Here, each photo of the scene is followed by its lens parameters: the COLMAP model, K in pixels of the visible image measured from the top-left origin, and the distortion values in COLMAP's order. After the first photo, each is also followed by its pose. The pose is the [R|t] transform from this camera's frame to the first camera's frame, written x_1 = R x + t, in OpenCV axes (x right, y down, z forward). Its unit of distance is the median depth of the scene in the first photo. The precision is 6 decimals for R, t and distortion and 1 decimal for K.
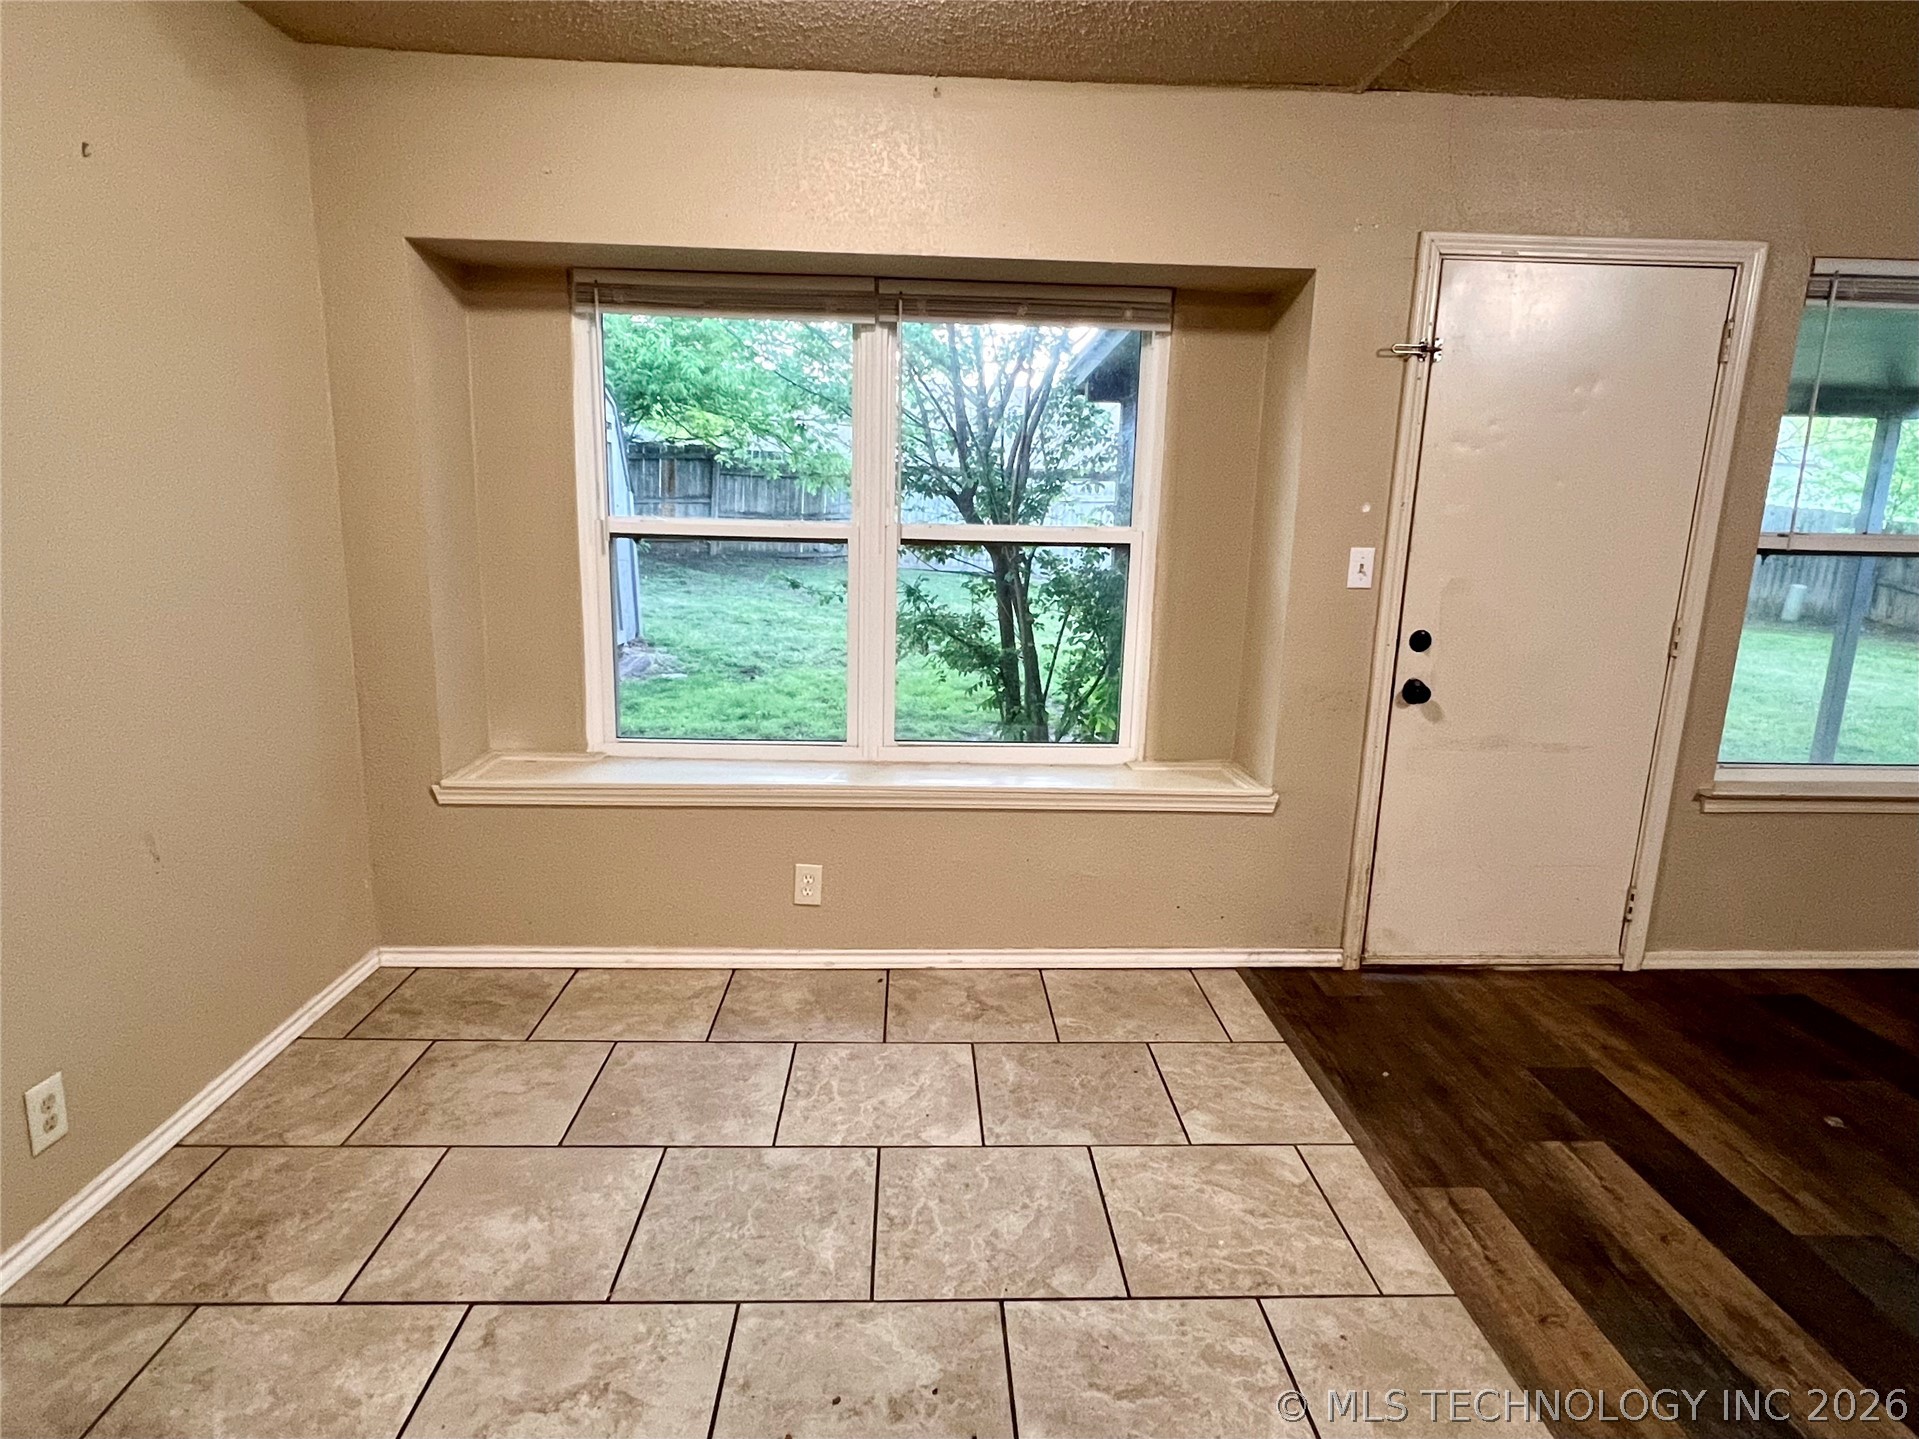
lens RADIAL K [[1068.4, 0, 955.0], [0, 1068.4, 719.0], [0, 0, 1]] dist [0.001015, 0.001512]
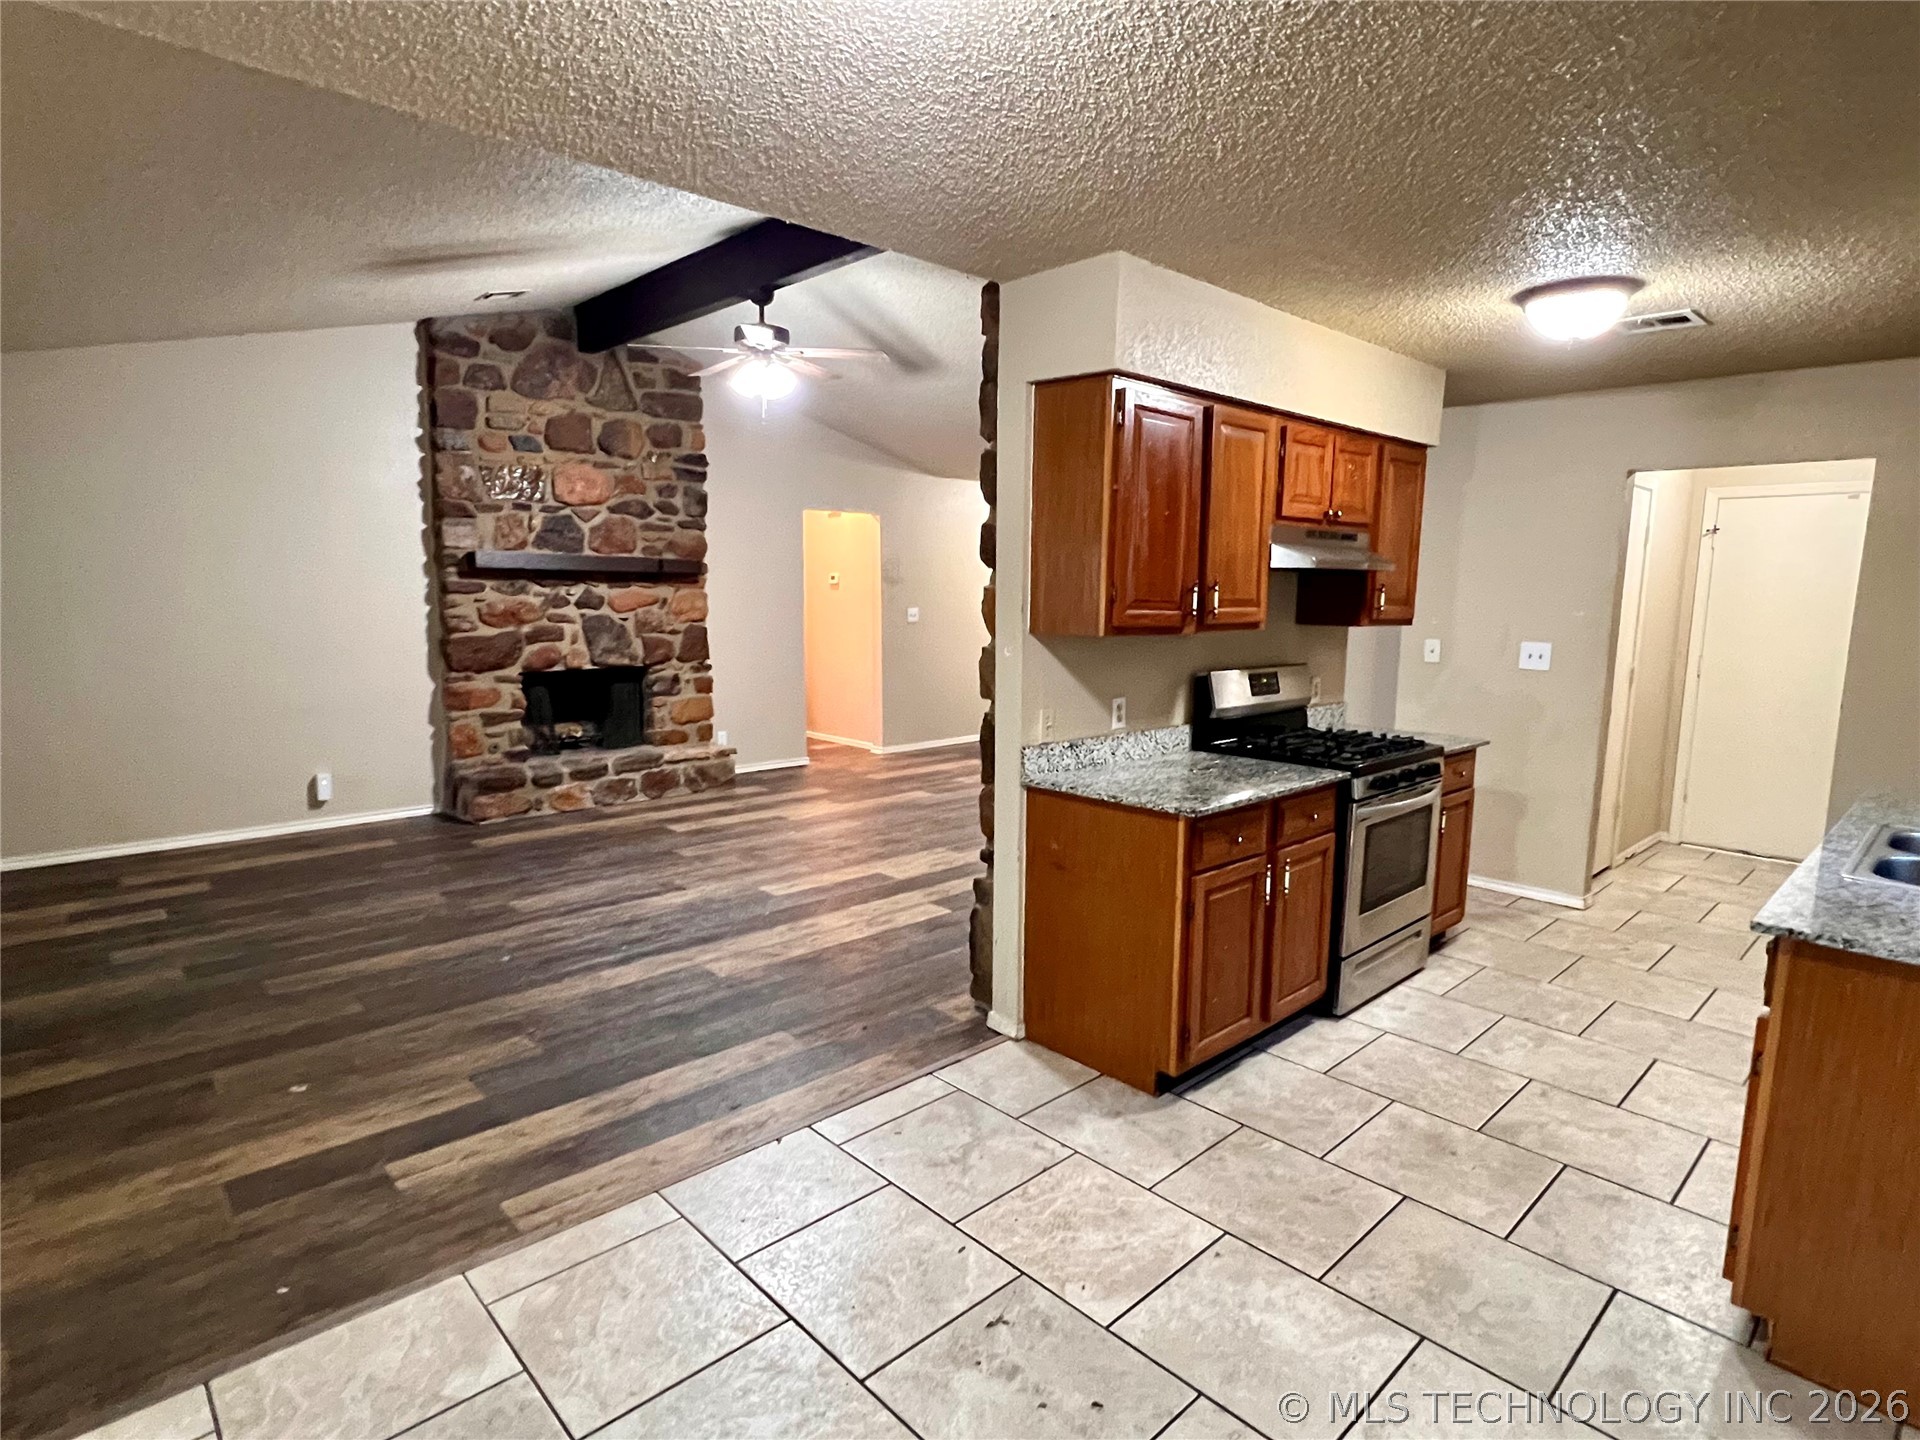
lens RADIAL K [[1014.3, 0, 956.7], [0, 1014.3, 725.1], [0, 0, 1]] dist [-0.002046, 0.000574]
pose [[-0.656922, -0.137607, 0.741294, -0.446357], [0.121477, 0.951040, 0.284193, -0.239356], [-0.744108, 0.276743, -0.608044, 0.882325]]
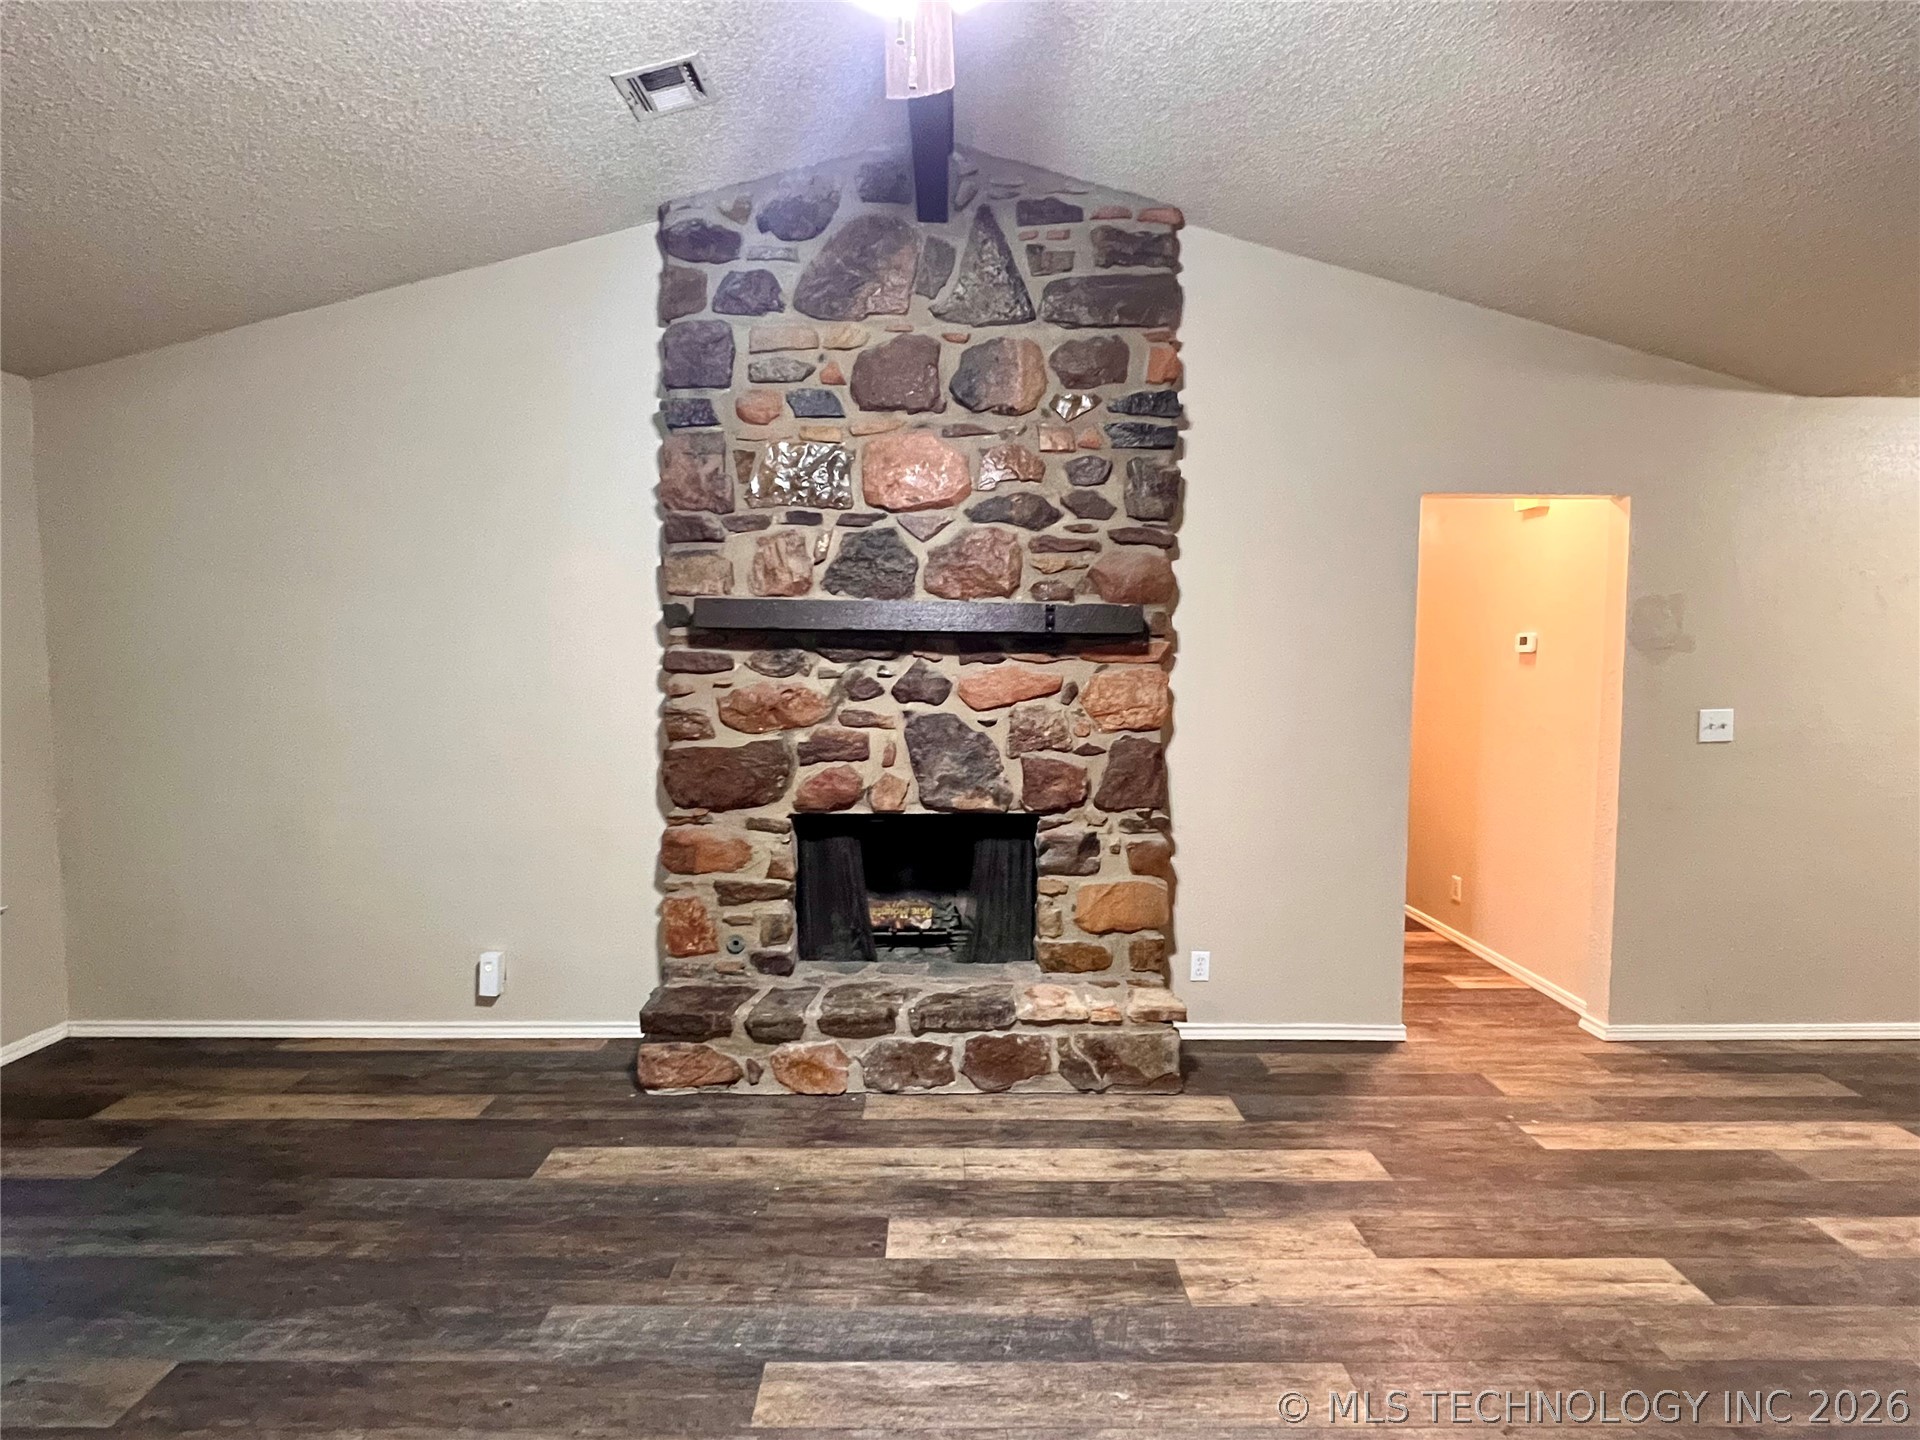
lens RADIAL K [[1014.3, 0, 956.7], [0, 1014.3, 725.1], [0, 0, 1]] dist [-0.002046, 0.000574]
pose [[0.024004, -0.103863, 0.994302, 0.647572], [0.194806, 0.976009, 0.097249, -0.016661], [-0.980548, 0.191362, 0.043661, -0.081075]]
